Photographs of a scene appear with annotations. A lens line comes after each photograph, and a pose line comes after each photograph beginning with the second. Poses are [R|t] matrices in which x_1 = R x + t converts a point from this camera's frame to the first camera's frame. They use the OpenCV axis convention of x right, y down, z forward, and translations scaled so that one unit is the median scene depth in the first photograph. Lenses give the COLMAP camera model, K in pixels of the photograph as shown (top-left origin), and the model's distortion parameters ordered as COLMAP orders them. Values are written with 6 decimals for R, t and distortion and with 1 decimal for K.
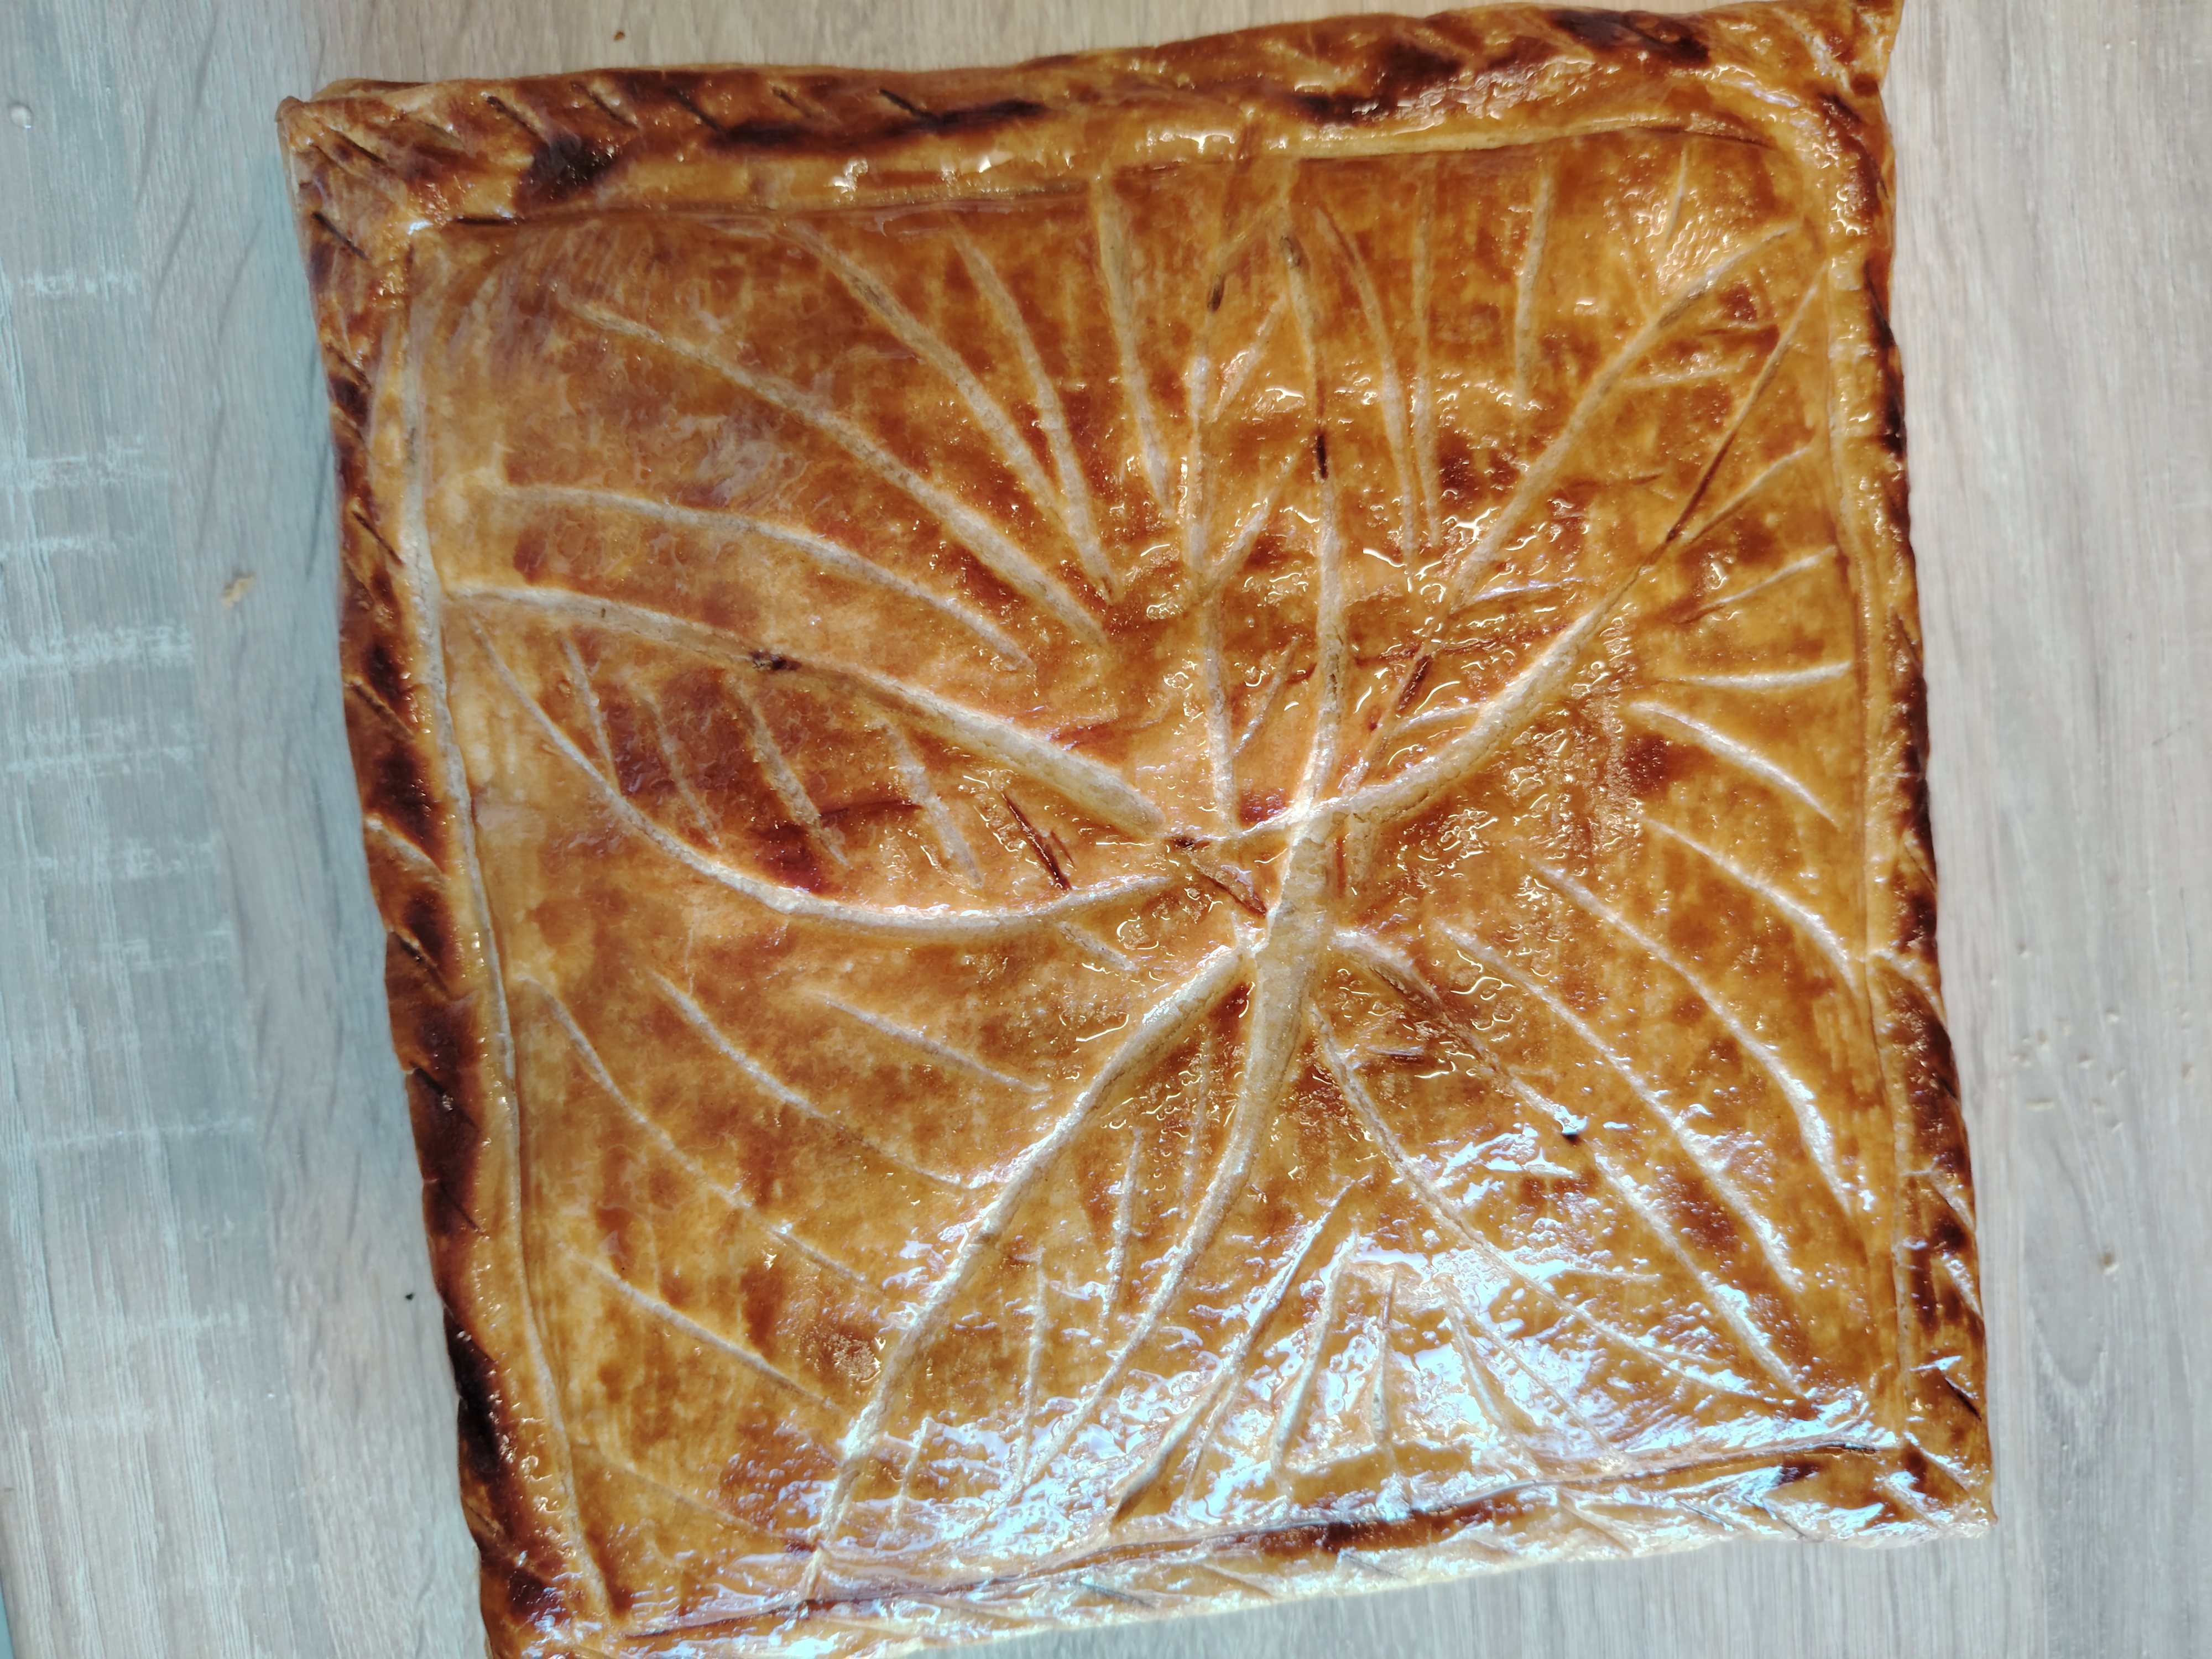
lens RADIAL K [[1511.5, 0, 1118.3], [0, 1511.5, 845.9], [0, 0, 1]] dist [0.104418, -0.214540]
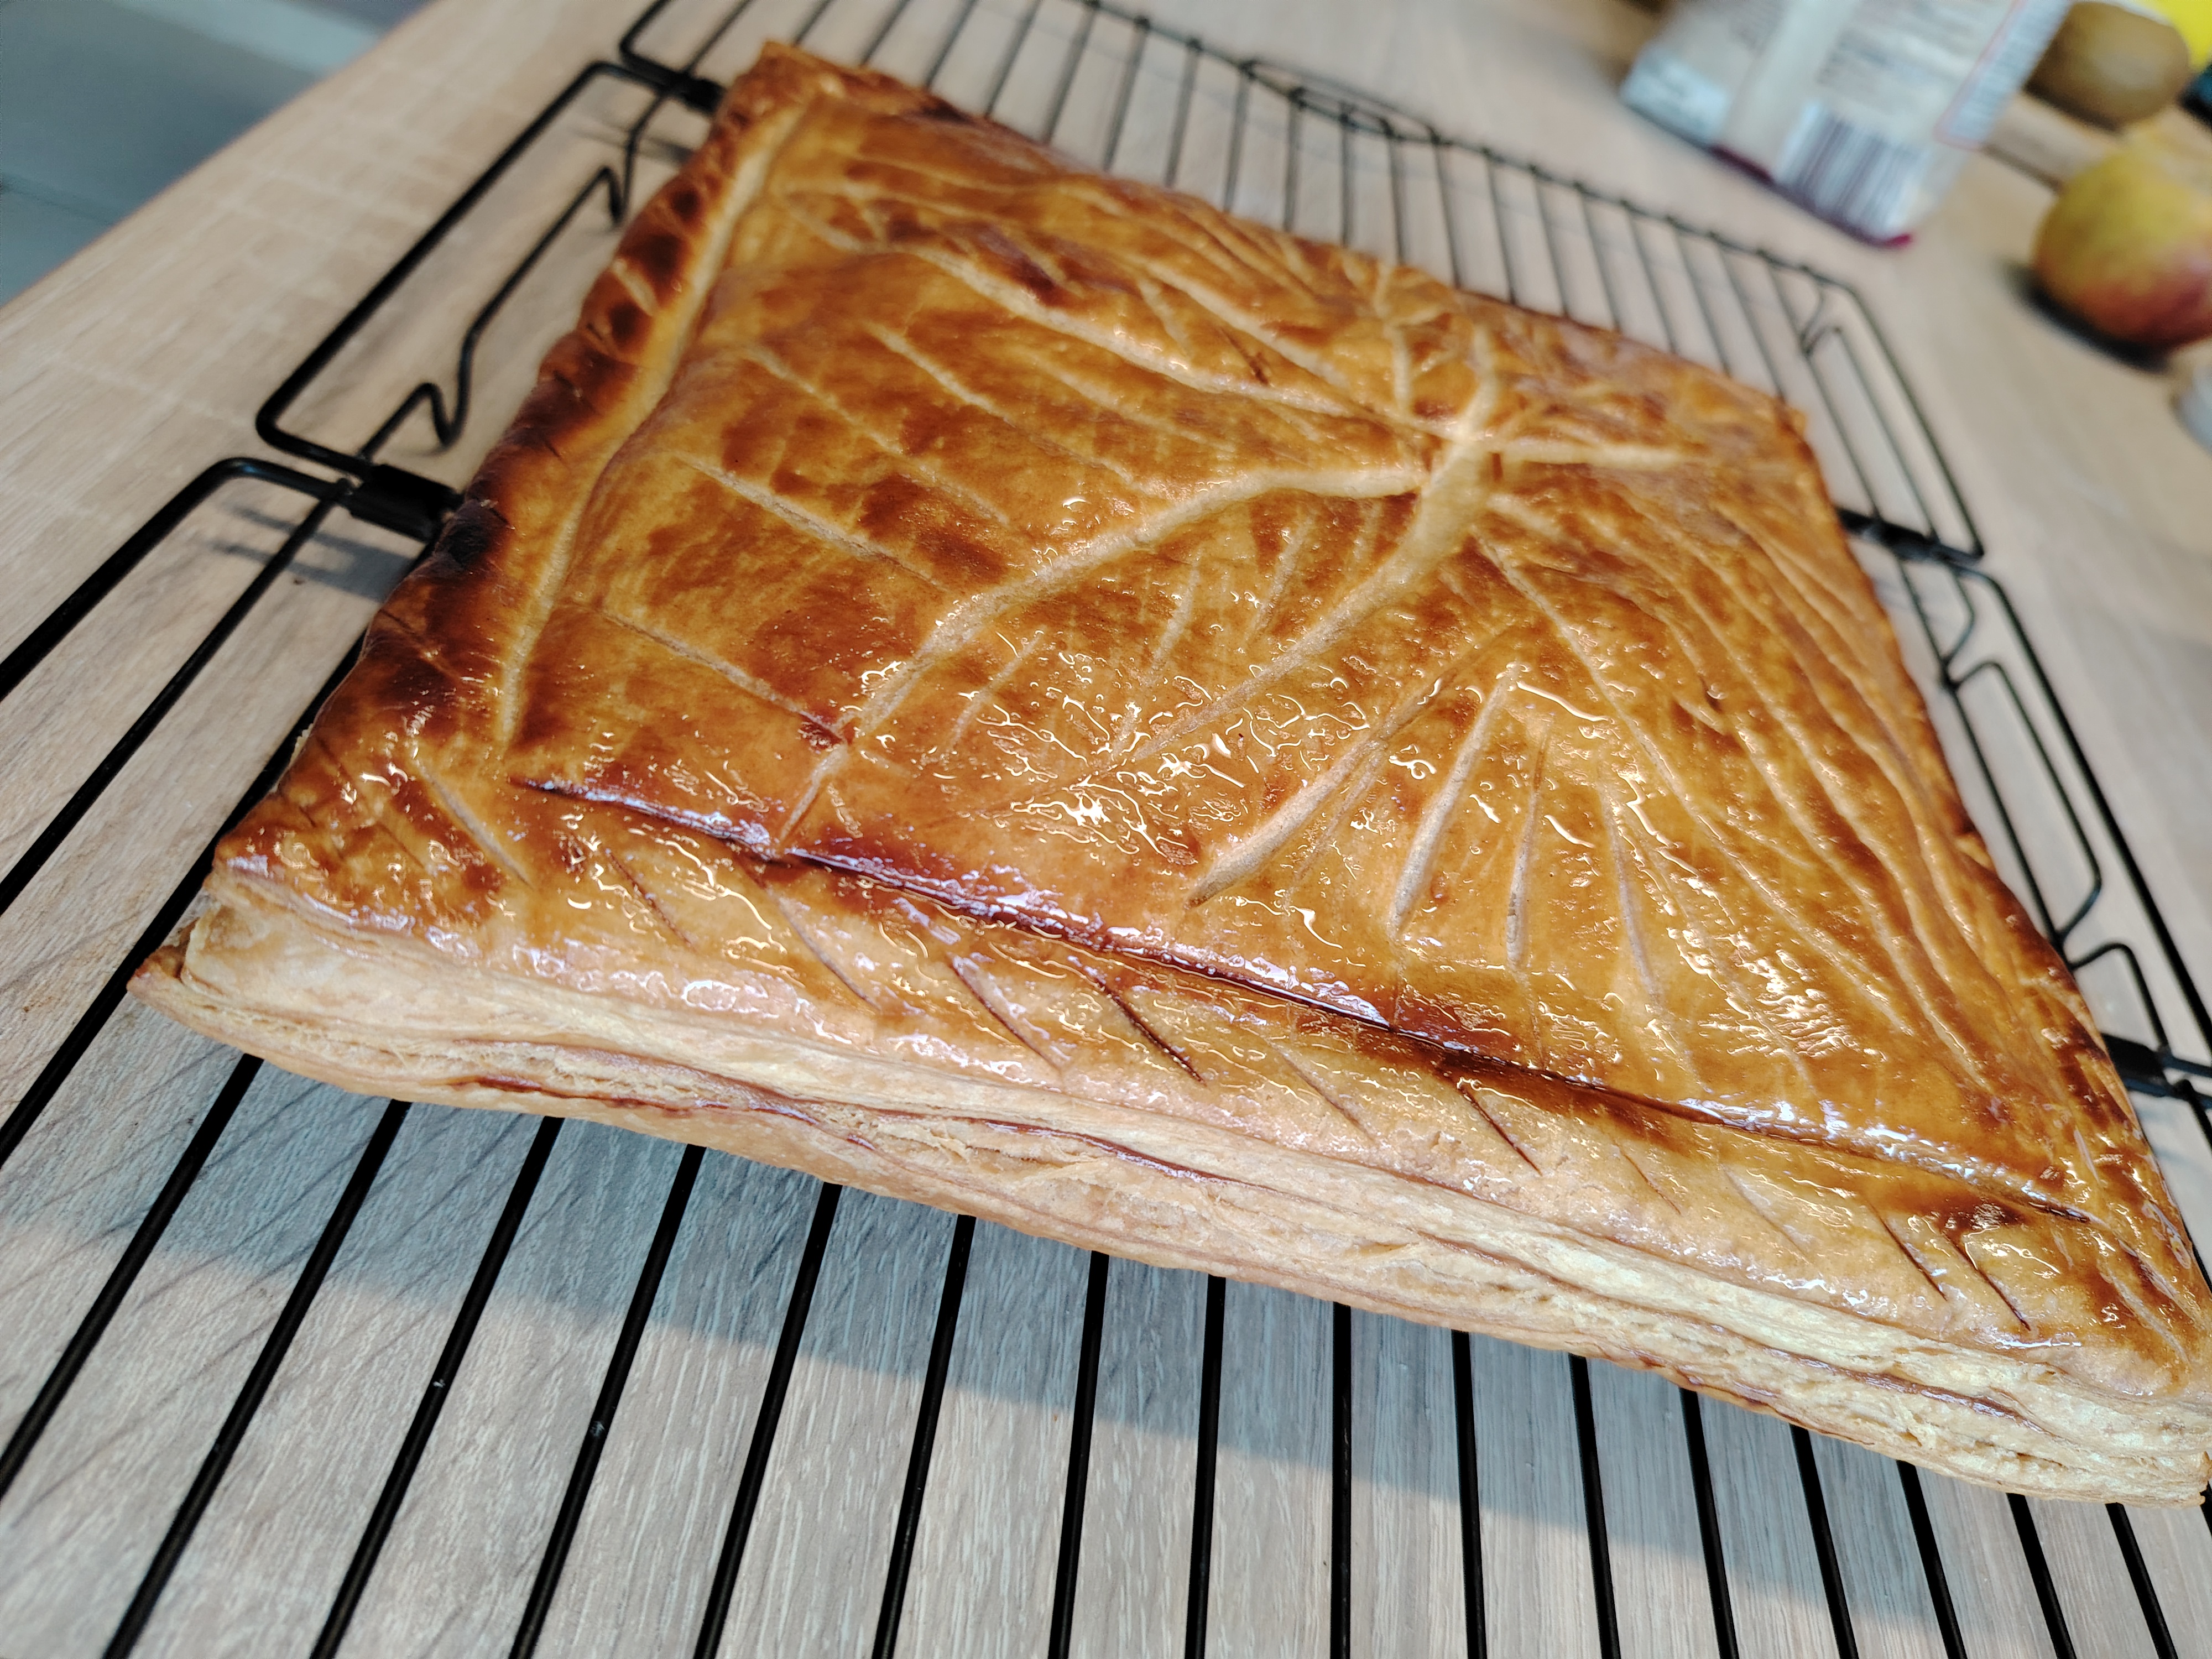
lens RADIAL K [[1511.5, 0, 1118.3], [0, 1511.5, 845.9], [0, 0, 1]] dist [0.104418, -0.214540]
pose [[0.952908, 0.298091, 0.055754, -0.094937], [-0.162234, 0.656412, -0.736752, 1.044115], [-0.256216, 0.693011, 0.673861, 0.502399]]
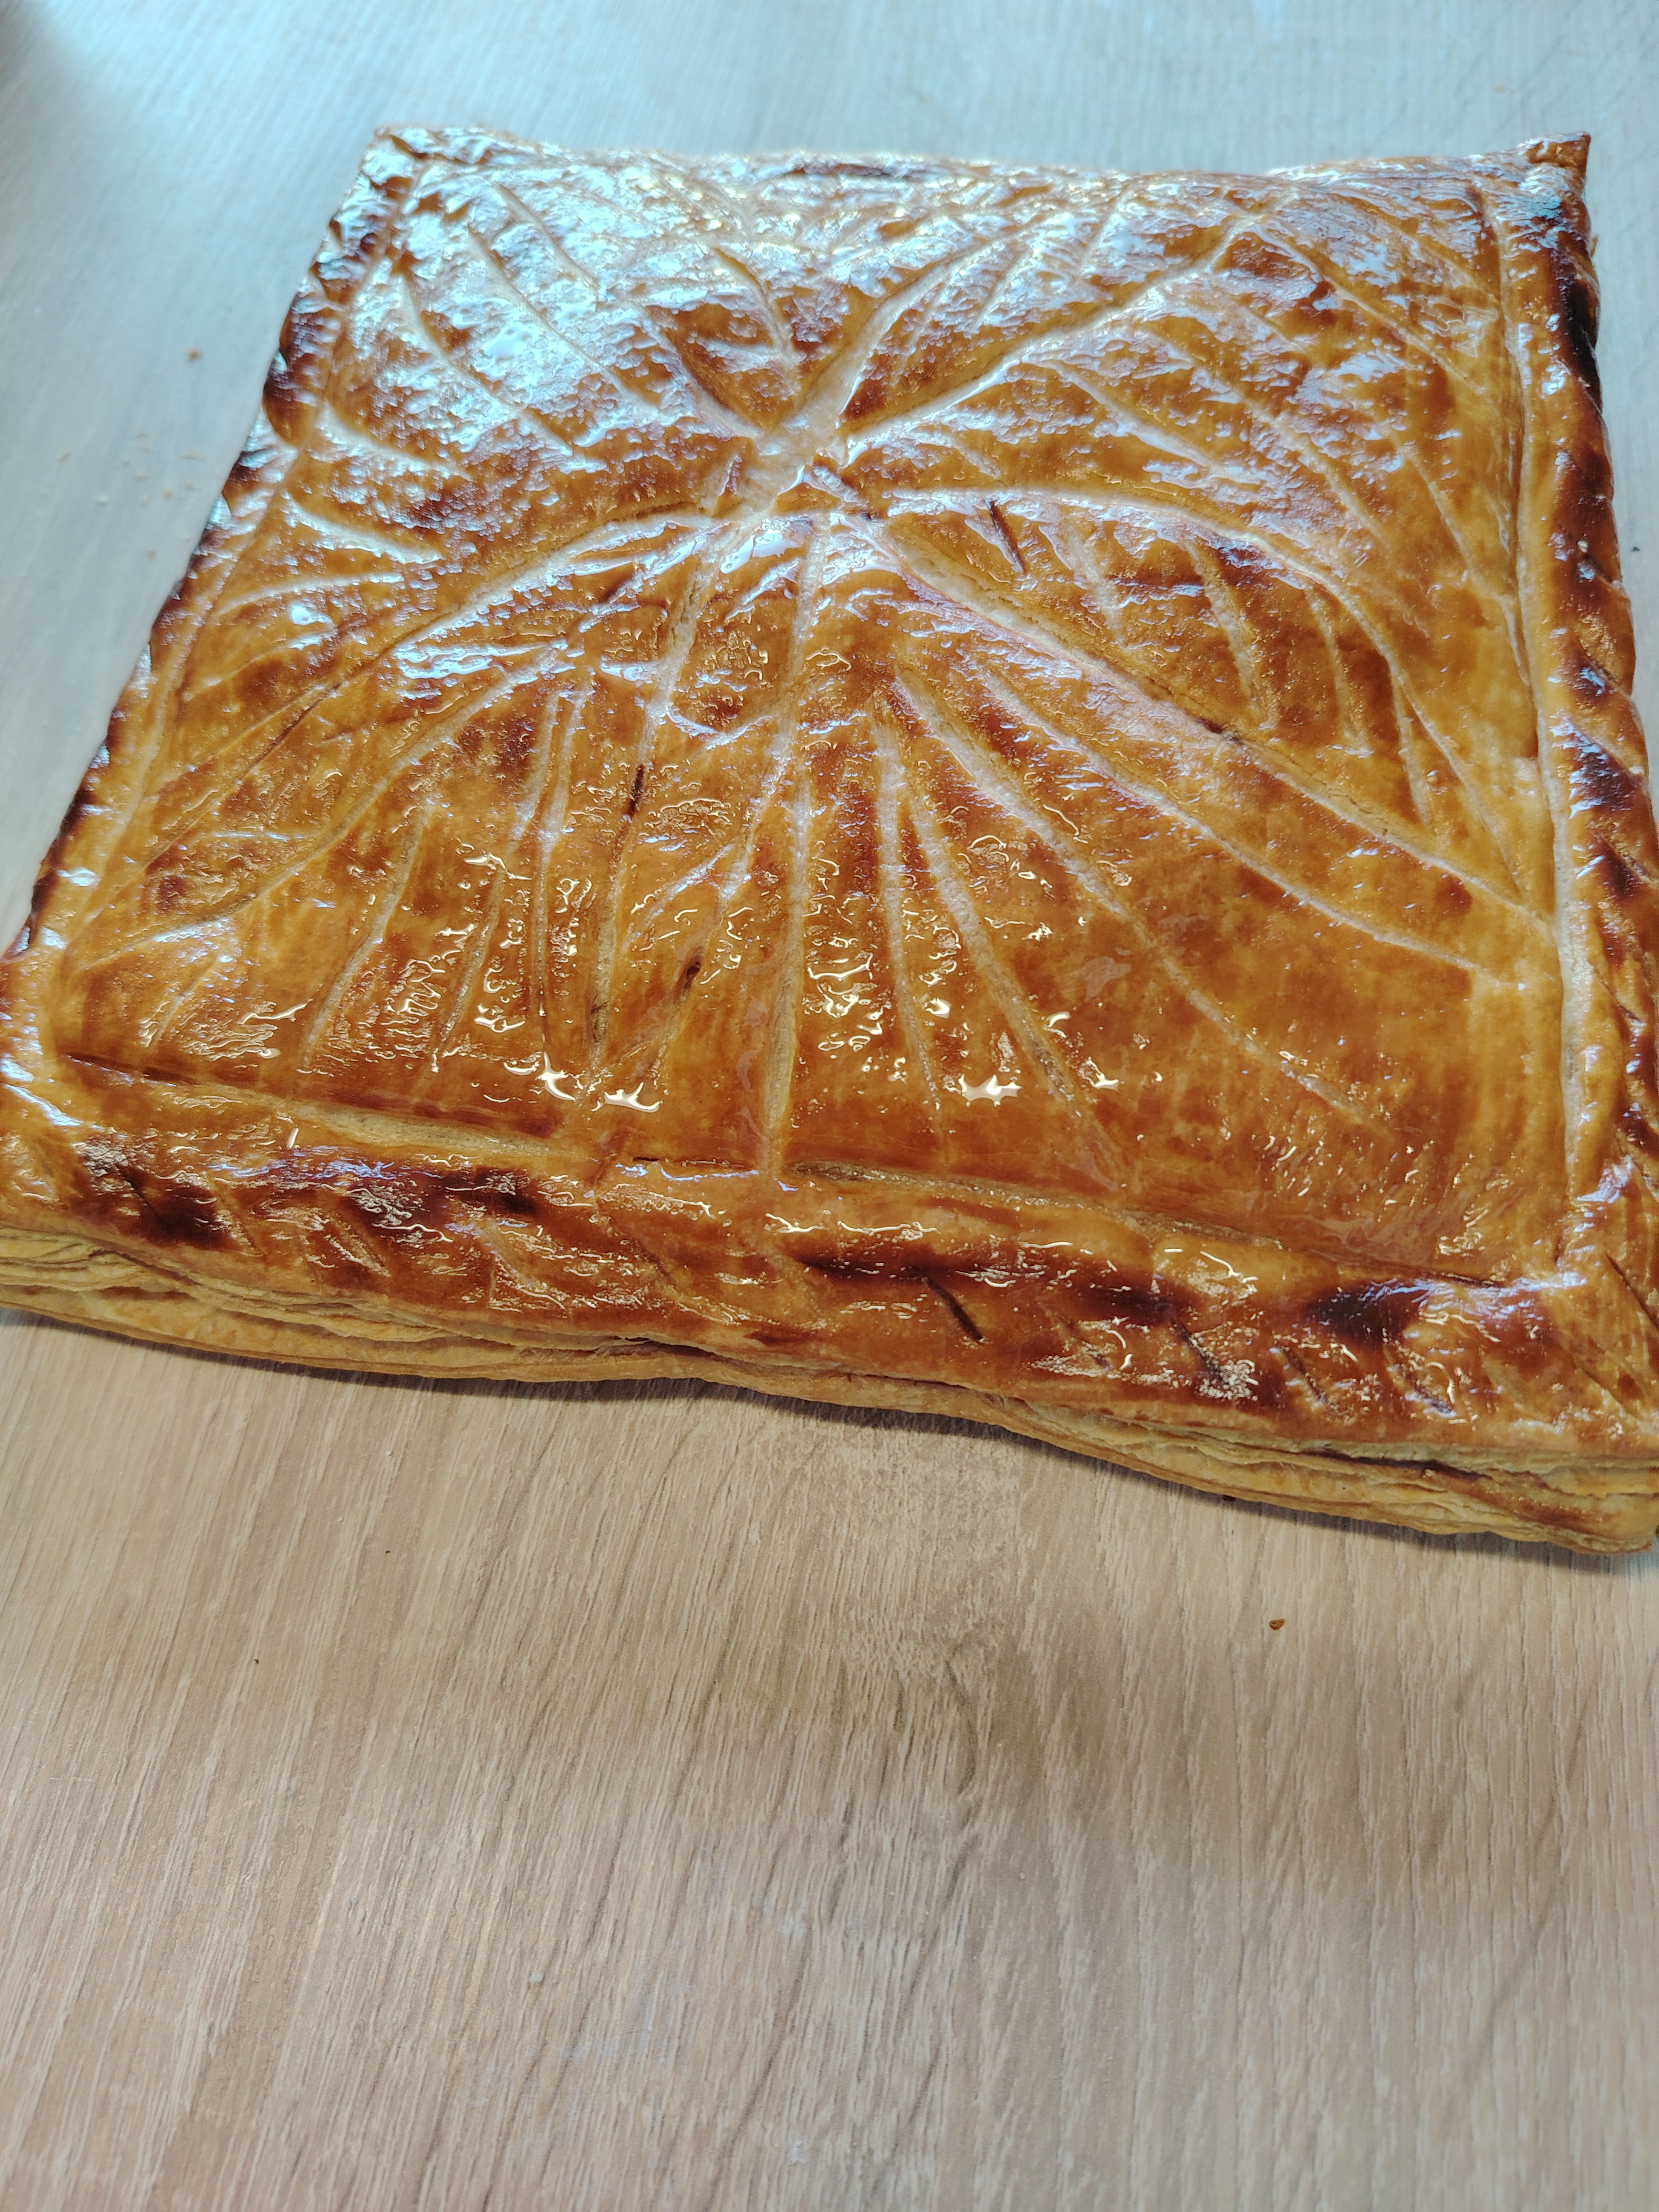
lens RADIAL K [[1511.5, 0, 831.0], [0, 1511.5, 1093.5], [0, 0, 1]] dist [0.104418, -0.214540]
pose [[-0.964832, -0.239777, 0.107737, -0.140810], [0.262846, -0.885374, 0.383438, -0.768392], [0.003448, 0.398271, 0.917261, 0.168166]]
